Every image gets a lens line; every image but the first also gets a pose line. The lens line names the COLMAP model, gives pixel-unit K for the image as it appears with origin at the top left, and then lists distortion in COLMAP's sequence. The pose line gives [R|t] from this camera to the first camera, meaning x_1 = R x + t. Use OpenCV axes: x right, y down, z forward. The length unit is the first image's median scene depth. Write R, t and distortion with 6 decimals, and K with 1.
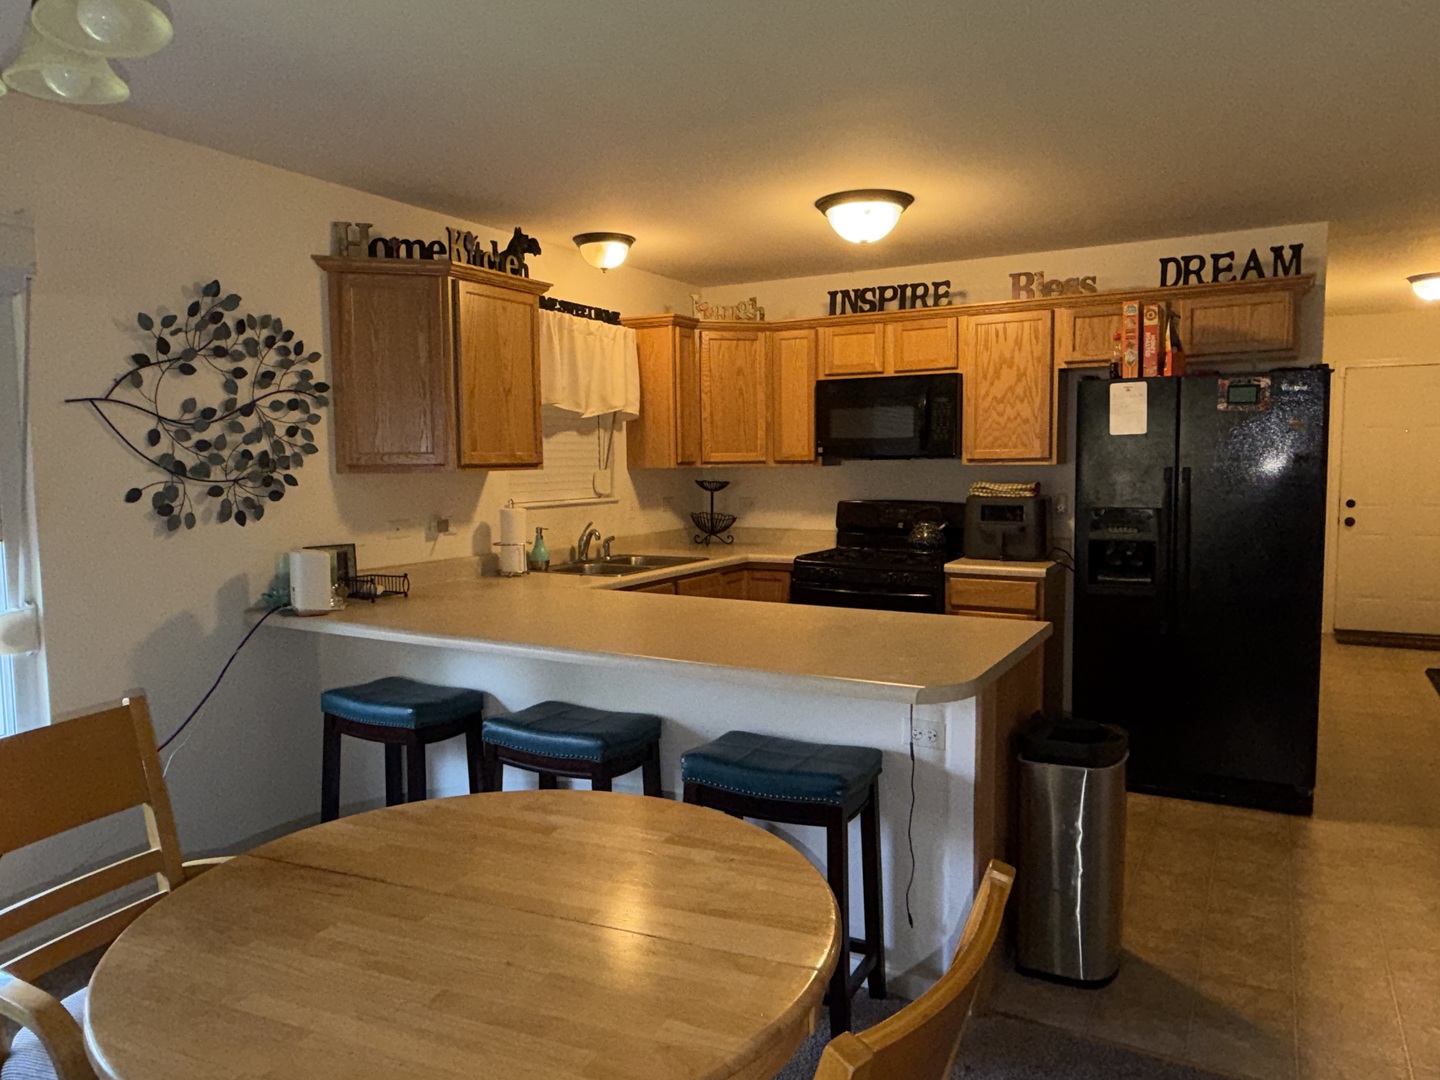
lens RADIAL K [[993.3, 0, 707.4], [0, 993.3, 546.6], [0, 0, 1]] dist [0.001173, -0.000335]
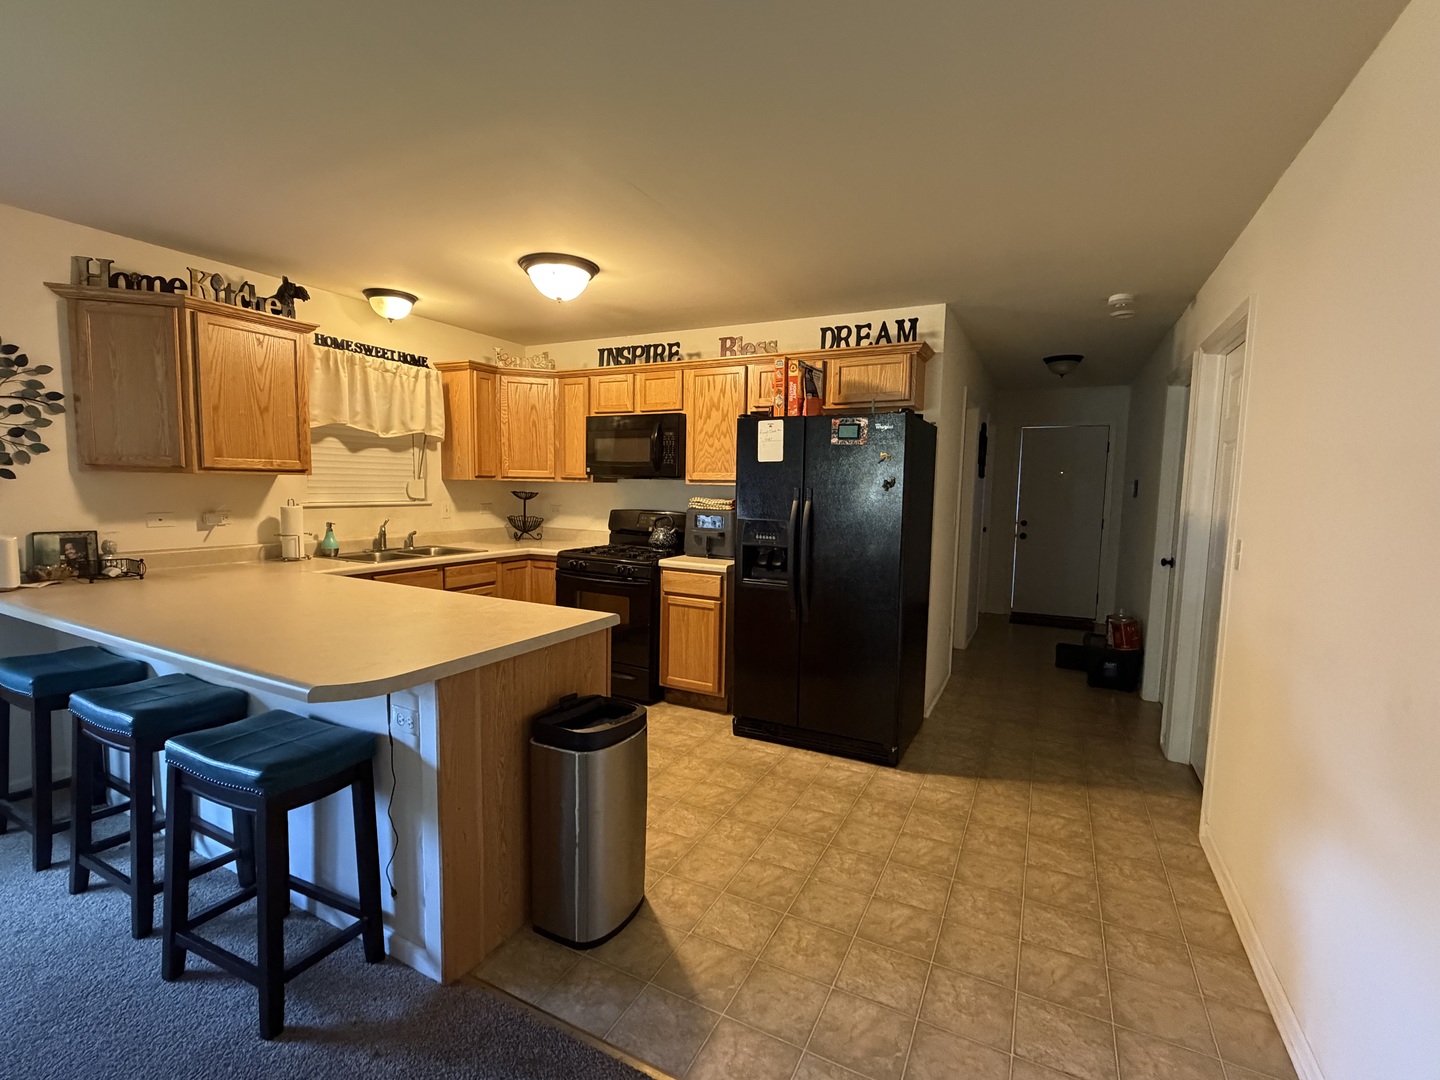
lens RADIAL K [[646.8, 0, 718.3], [0, 646.8, 546.4], [0, 0, 1]] dist [-0.000432, -0.000168]
pose [[0.998664, 0.026917, 0.044107, 0.285155], [-0.027252, 0.999604, 0.006998, -0.008008], [-0.043901, -0.008191, 0.999002, 0.159850]]
